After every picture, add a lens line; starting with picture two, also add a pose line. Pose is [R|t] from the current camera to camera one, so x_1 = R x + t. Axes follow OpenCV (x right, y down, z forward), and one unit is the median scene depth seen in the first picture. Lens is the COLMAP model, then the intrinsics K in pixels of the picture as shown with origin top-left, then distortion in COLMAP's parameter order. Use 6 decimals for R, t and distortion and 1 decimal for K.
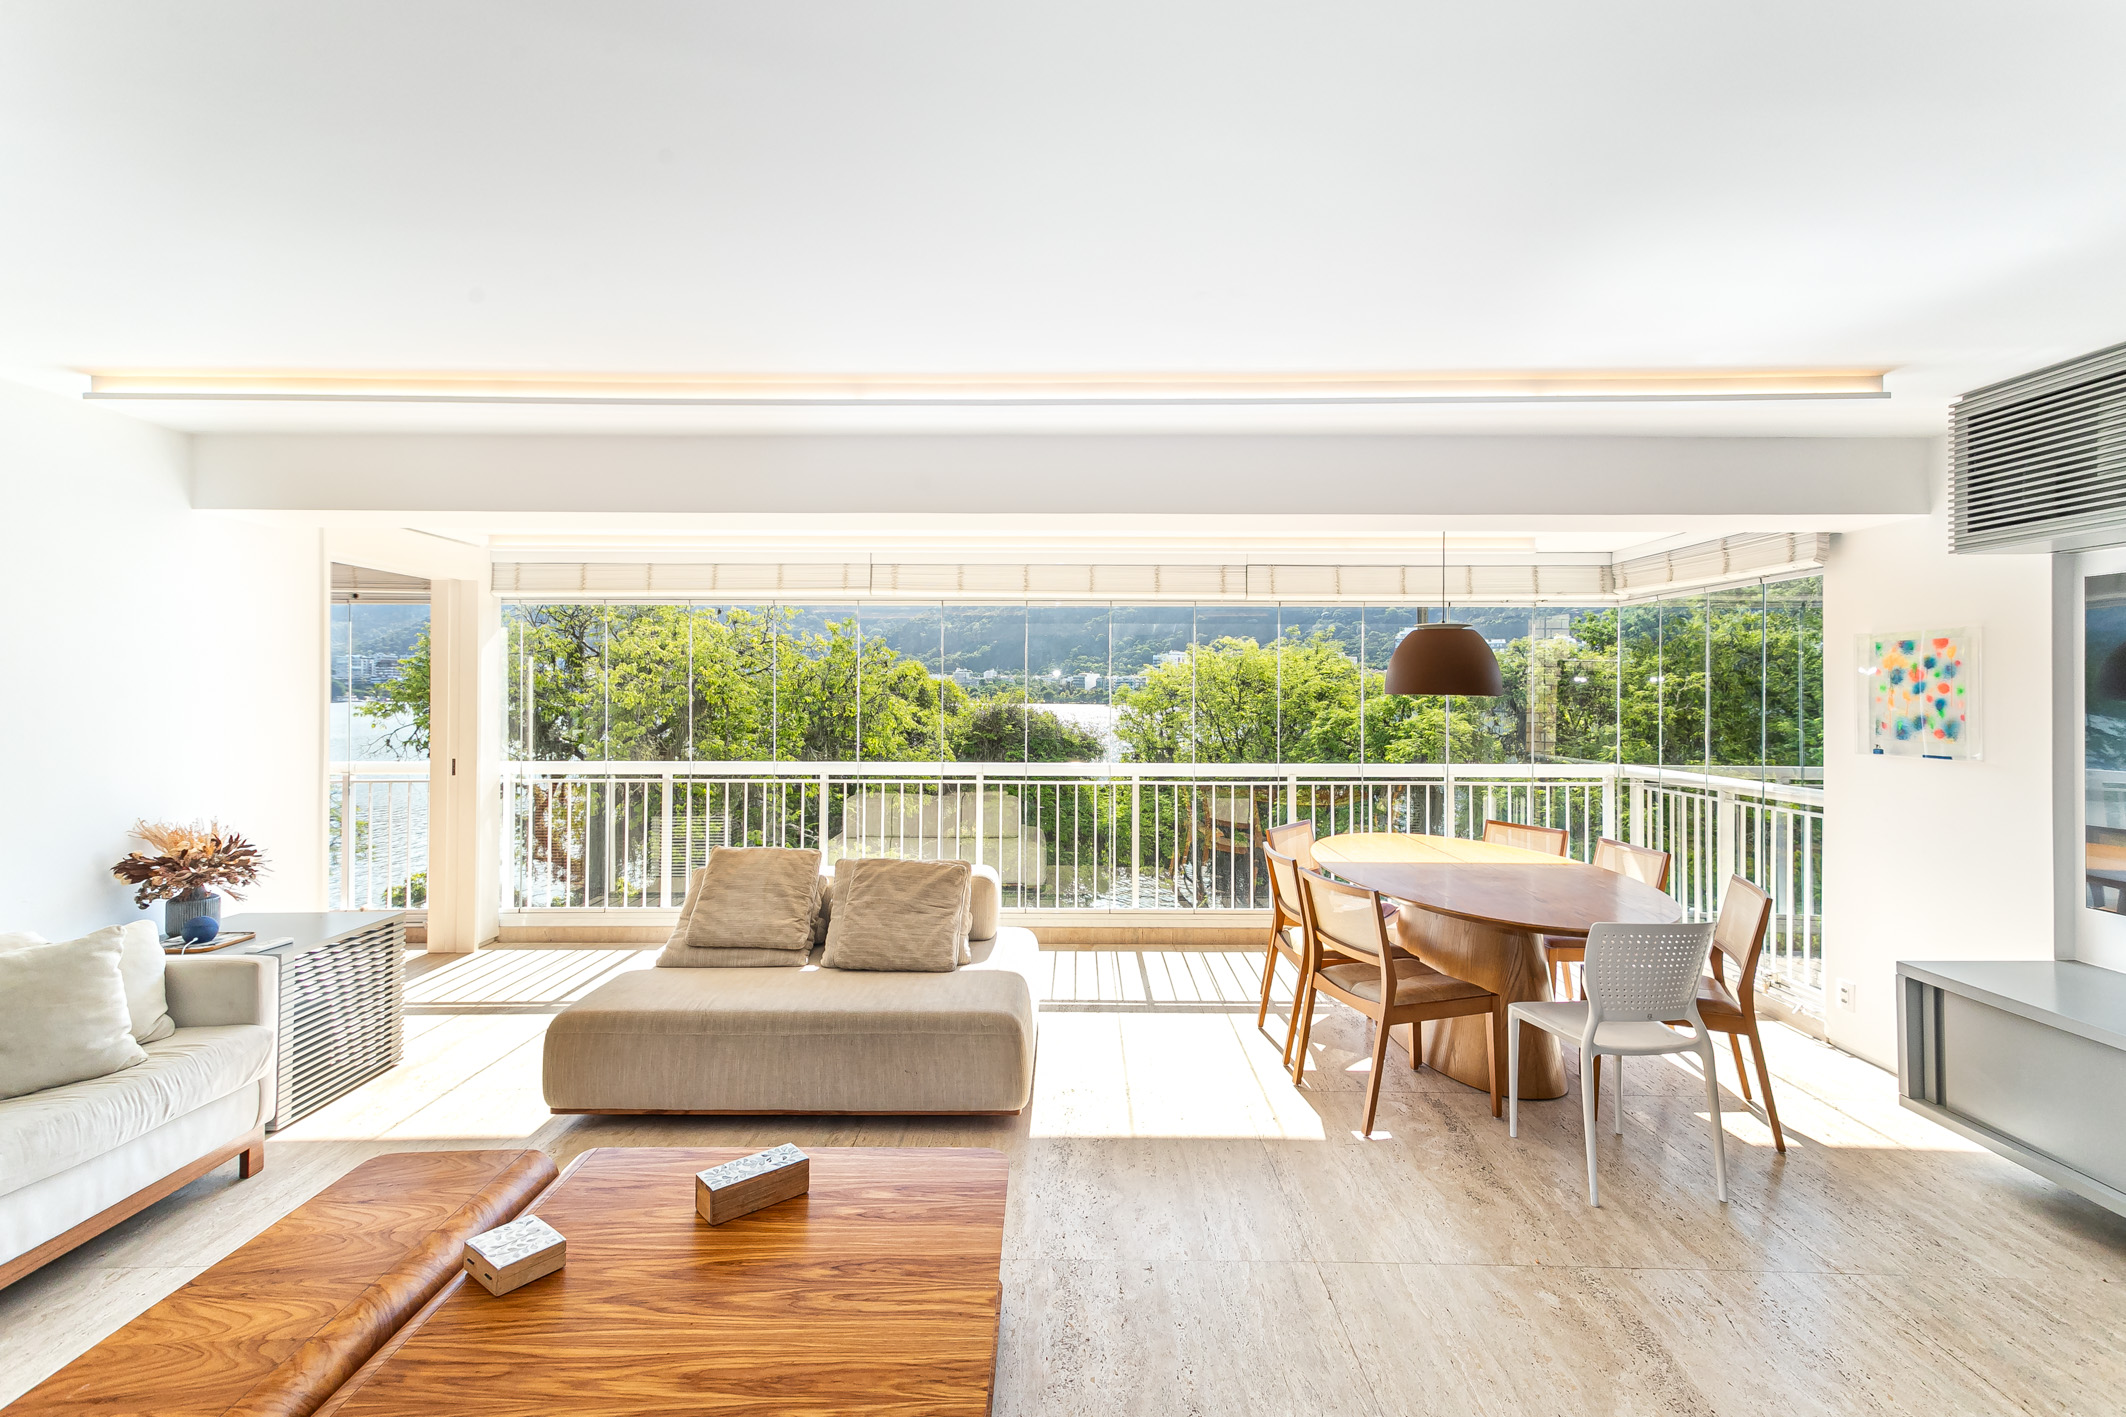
lens RADIAL K [[1000.5, 0, 1051.6], [0, 1000.5, 684.6], [0, 0, 1]] dist [0.028713, 0.000069]
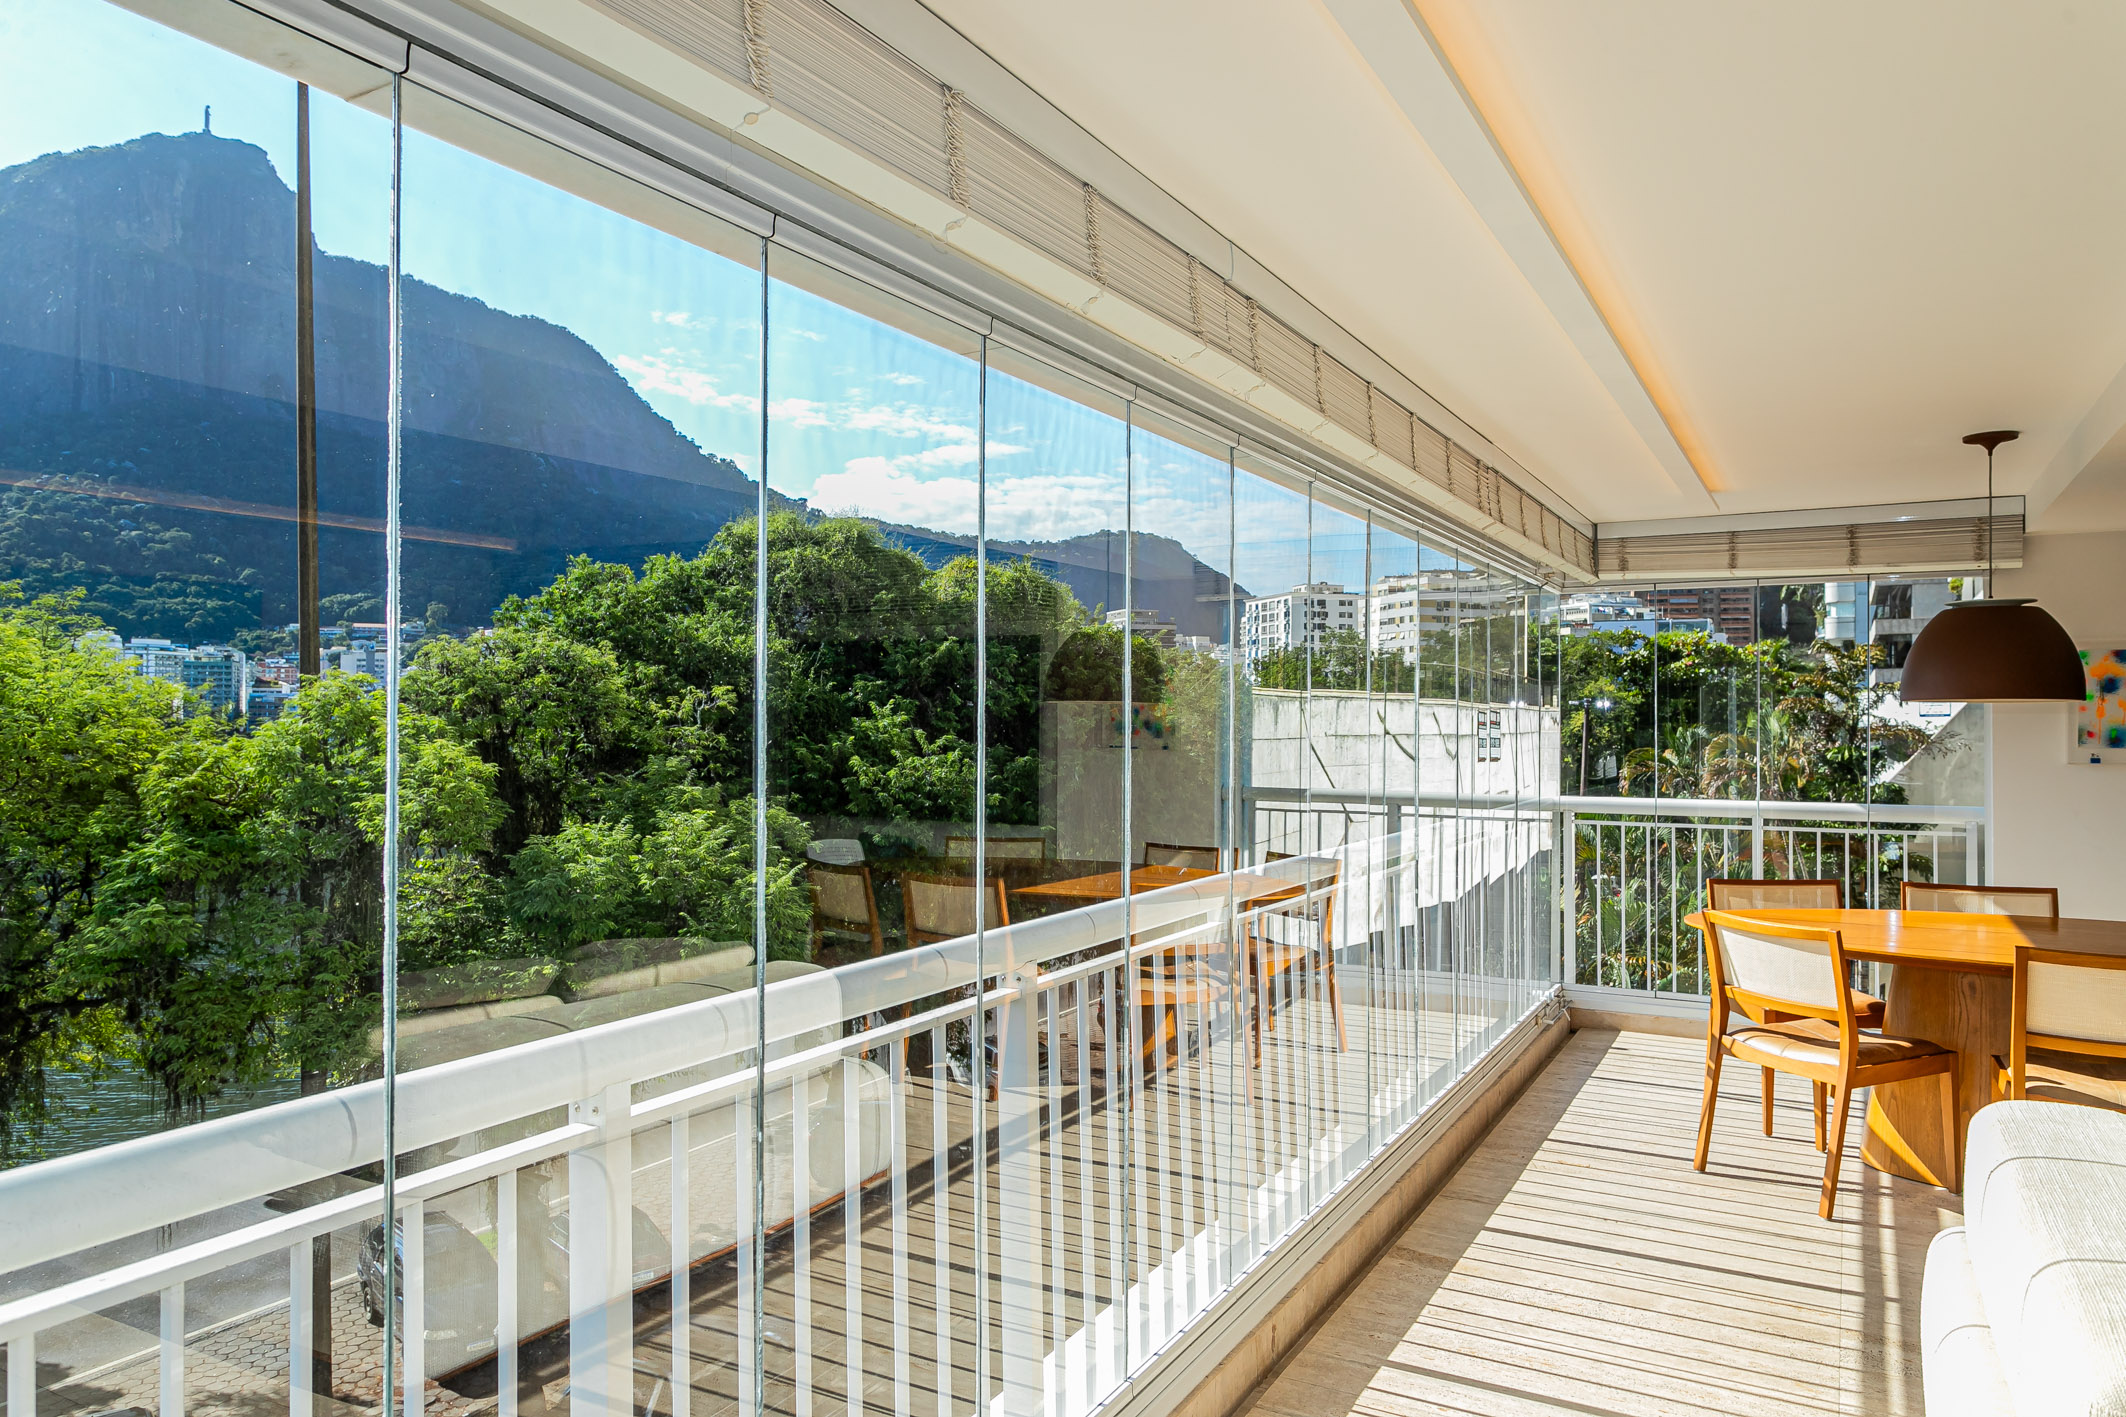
lens RADIAL K [[1406.3, 0, 1061.9], [0, 1406.3, 715.6], [0, 0, 1]] dist [-0.011324, -0.001058]
pose [[0.475732, -0.001140, 0.879590, -0.886014], [-0.005062, 0.999979, 0.004034, 0.022696], [-0.879576, -0.006372, 0.475716, 1.252664]]
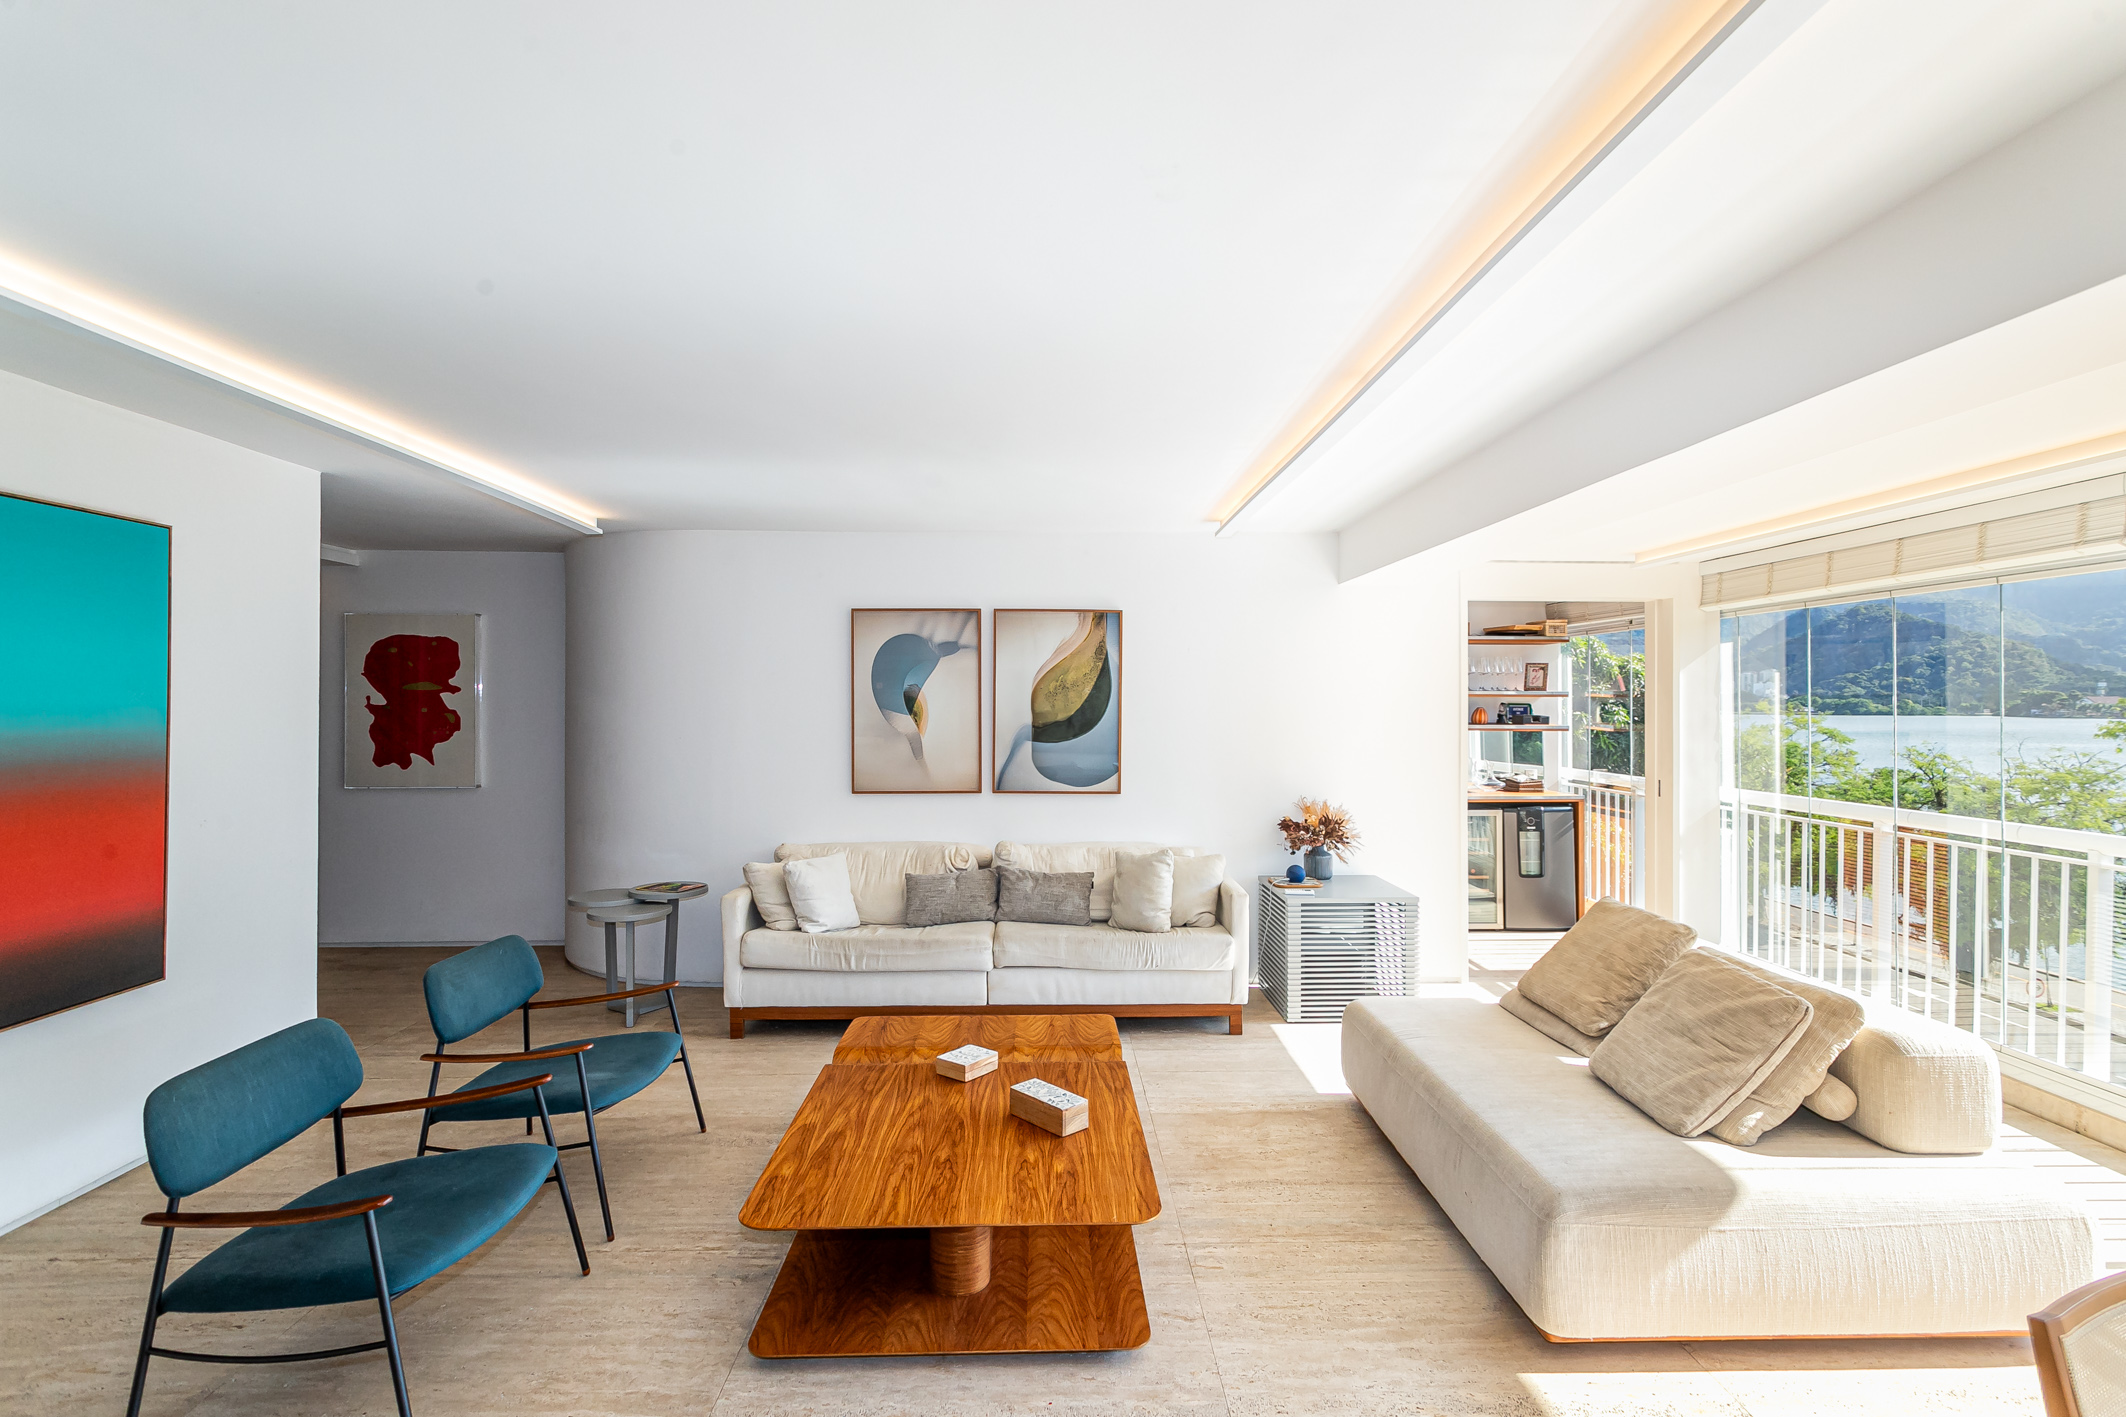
lens RADIAL K [[1017.1, 0, 1072.4], [0, 1017.1, 703.0], [0, 0, 1]] dist [0.004980, 0.000703]
pose [[0.038092, -0.003725, -0.999267, 0.560676], [0.005562, 0.999978, -0.003515, -0.003225], [0.999259, -0.005424, 0.038112, 0.564575]]
